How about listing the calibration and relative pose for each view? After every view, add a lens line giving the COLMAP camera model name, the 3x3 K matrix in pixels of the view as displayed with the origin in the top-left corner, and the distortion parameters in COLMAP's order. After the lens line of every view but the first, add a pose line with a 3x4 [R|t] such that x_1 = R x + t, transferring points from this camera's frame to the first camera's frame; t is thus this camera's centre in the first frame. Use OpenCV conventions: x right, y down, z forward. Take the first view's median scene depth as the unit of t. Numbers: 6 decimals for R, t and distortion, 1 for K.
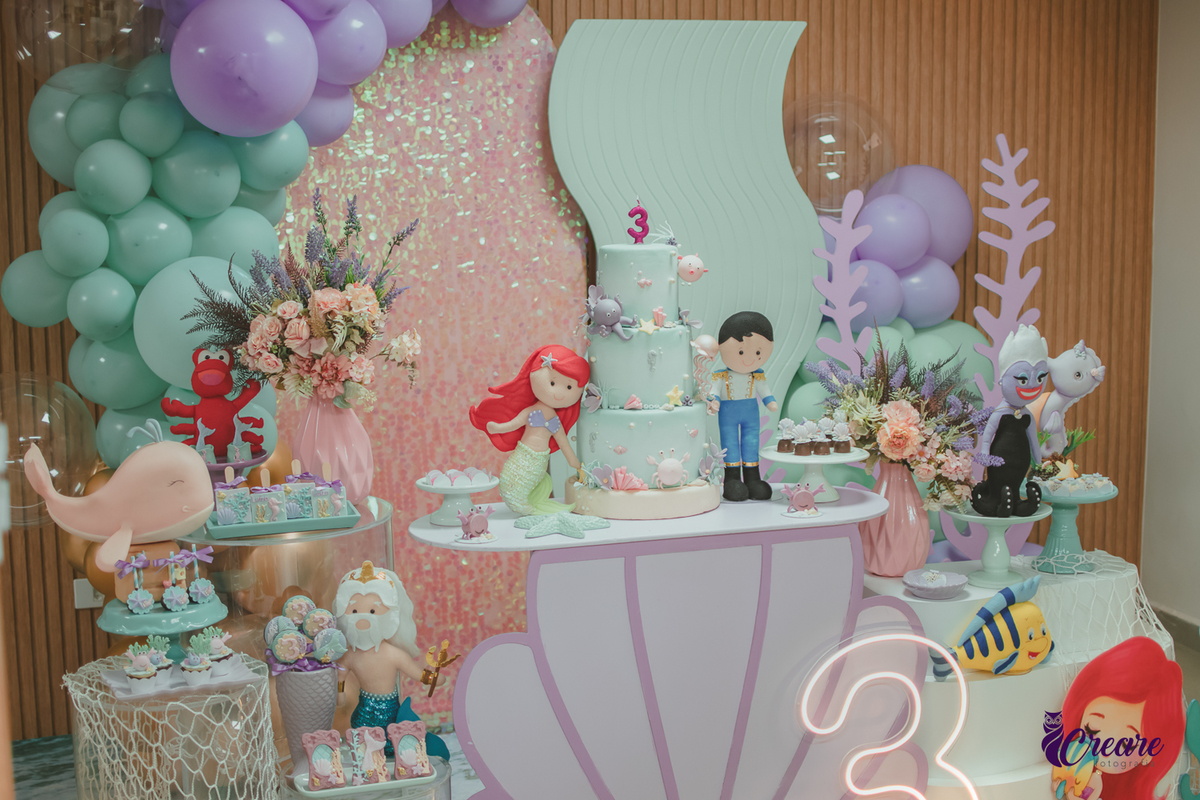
lens RADIAL K [[1852.2, 0, 601.3], [0, 1852.2, 400.9], [0, 0, 1]] dist [-0.177088, 0.000000]
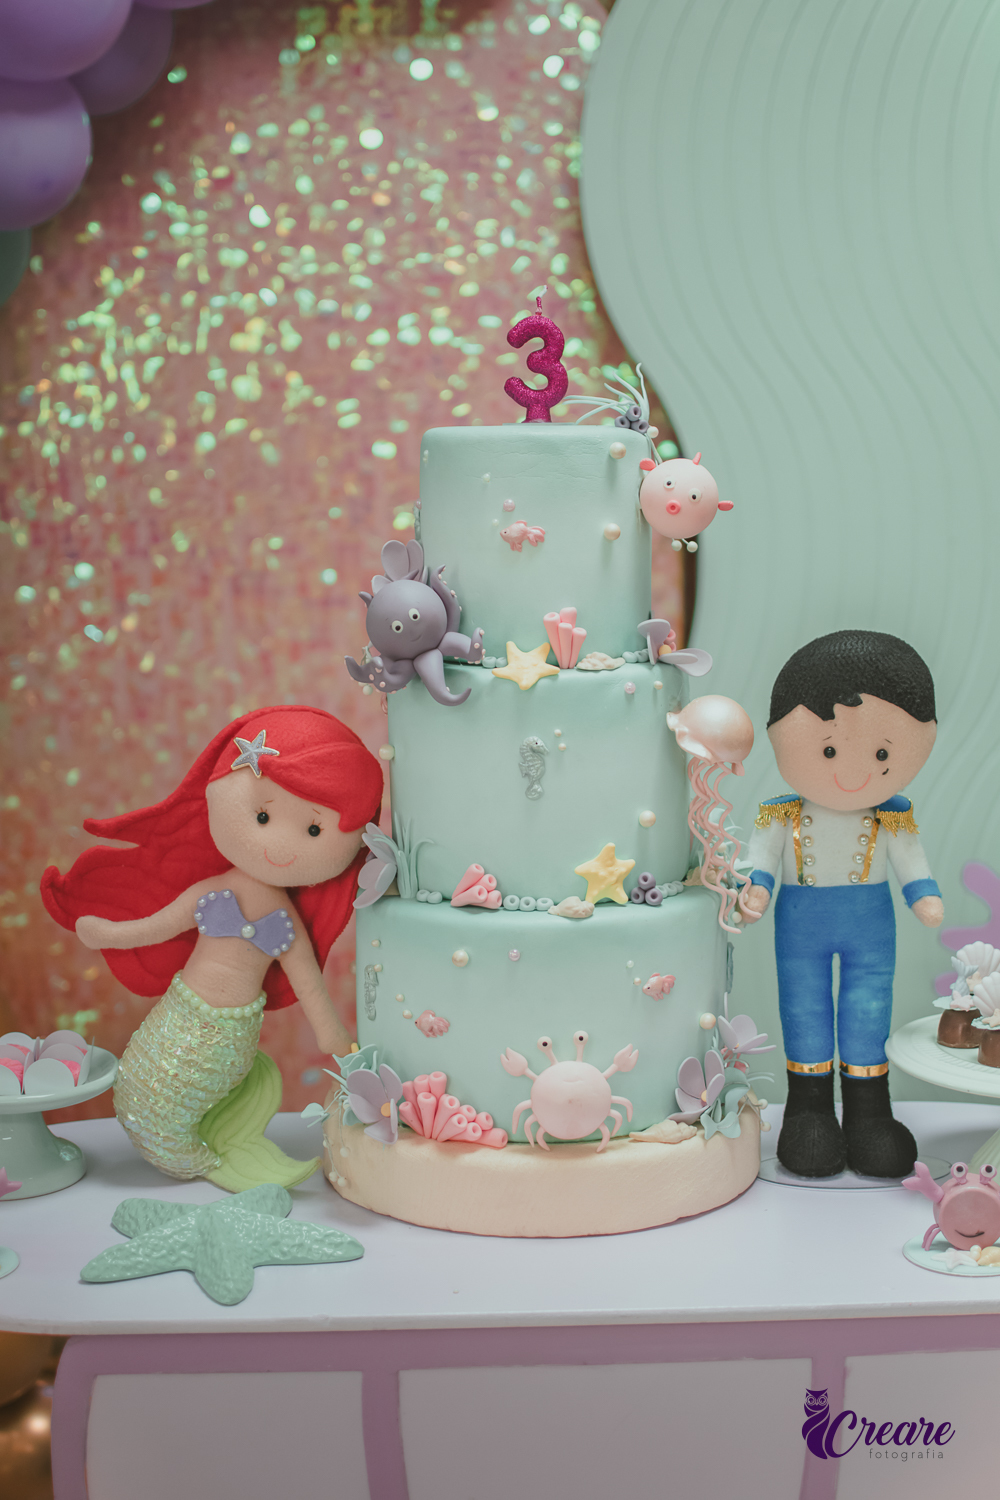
lens RADIAL K [[2315.2, 0, 496.0], [0, 2315.2, 749.1], [0, 0, 1]] dist [-0.177088, 0.000000]
pose [[0.964683, 0.046781, -0.259226, 0.127743], [-0.044722, 0.998904, 0.013840, -0.030141], [0.259589, -0.001758, 0.965718, 0.584693]]
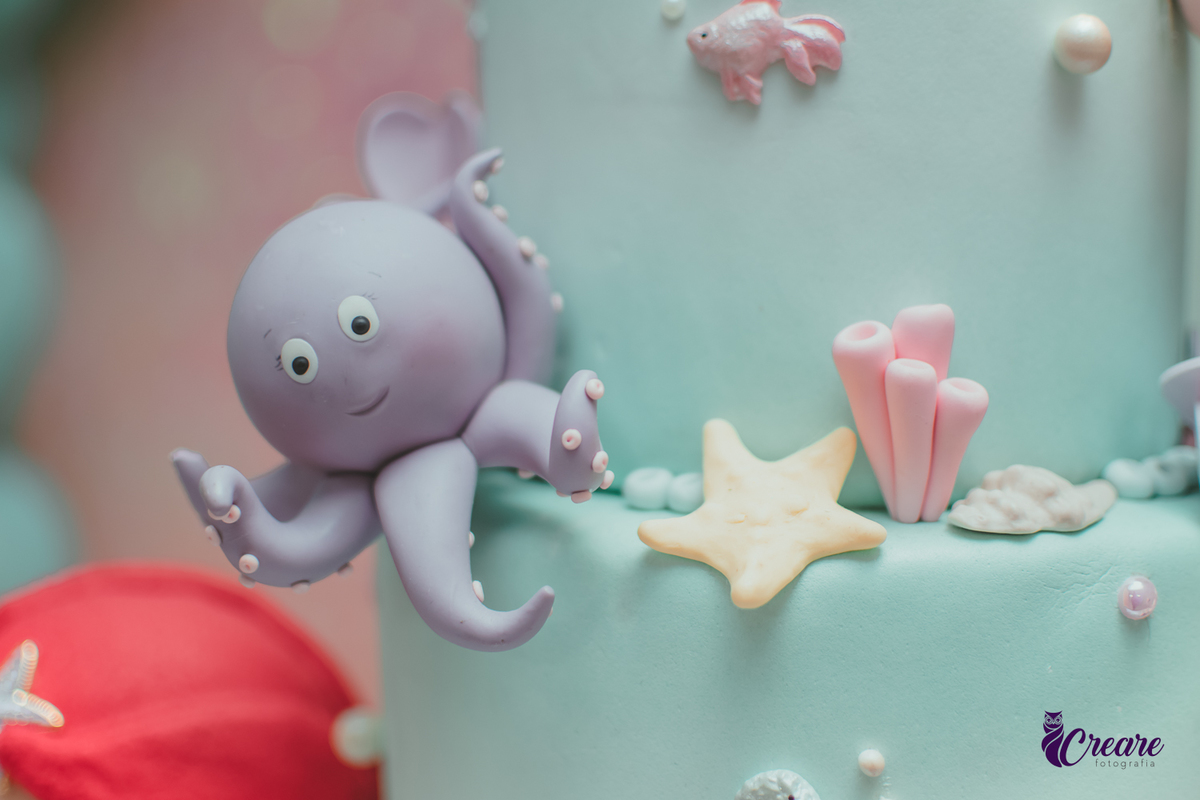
lens RADIAL K [[1852.2, 0, 603.3], [0, 1852.2, 401.8], [0, 0, 1]] dist [-0.177088, 0.000000]
pose [[0.914145, 0.061644, -0.400672, 0.054134], [-0.070982, 0.997441, -0.008490, -0.043552], [0.399124, 0.036201, 0.916182, 0.897719]]
